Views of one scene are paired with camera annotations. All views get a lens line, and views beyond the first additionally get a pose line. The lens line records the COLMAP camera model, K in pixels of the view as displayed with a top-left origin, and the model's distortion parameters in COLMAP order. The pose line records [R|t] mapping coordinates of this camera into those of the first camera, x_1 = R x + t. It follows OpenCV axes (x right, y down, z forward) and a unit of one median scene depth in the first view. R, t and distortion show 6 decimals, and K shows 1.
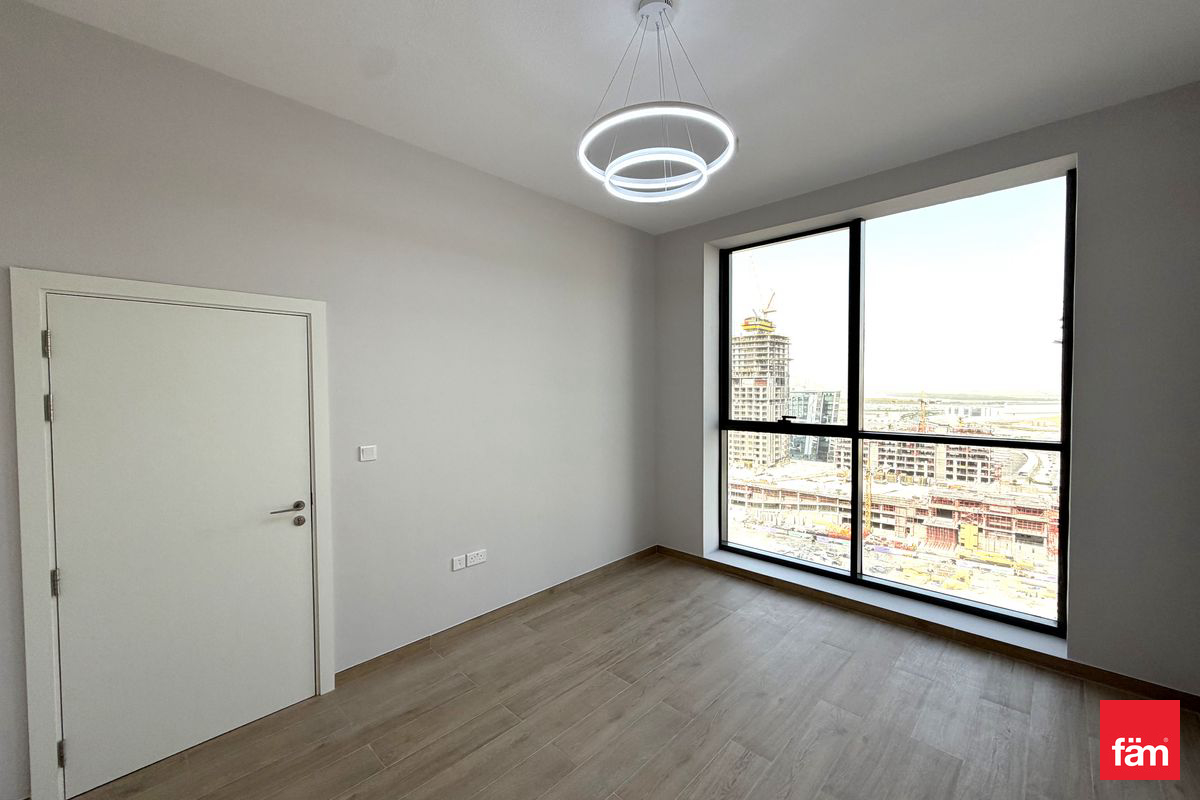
lens RADIAL K [[481.8, 0, 592.6], [0, 481.8, 396.5], [0, 0, 1]] dist [0.001832, 0.000329]
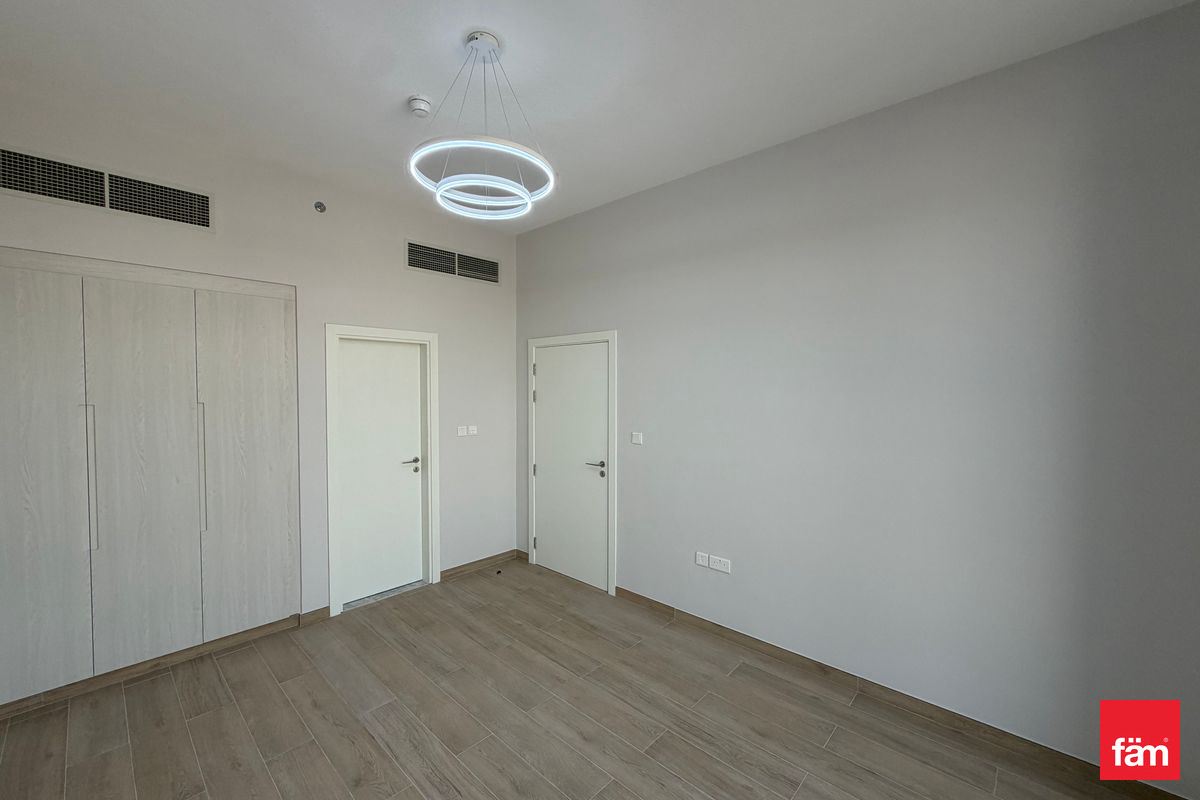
lens RADIAL K [[481.8, 0, 600.1], [0, 481.8, 400.8], [0, 0, 1]] dist [0.001832, 0.000329]
pose [[0.021248, 0.033146, -0.999225, 0.920256], [-0.025616, 0.999140, 0.032598, -0.028136], [0.999446, 0.024904, 0.022078, 0.932091]]
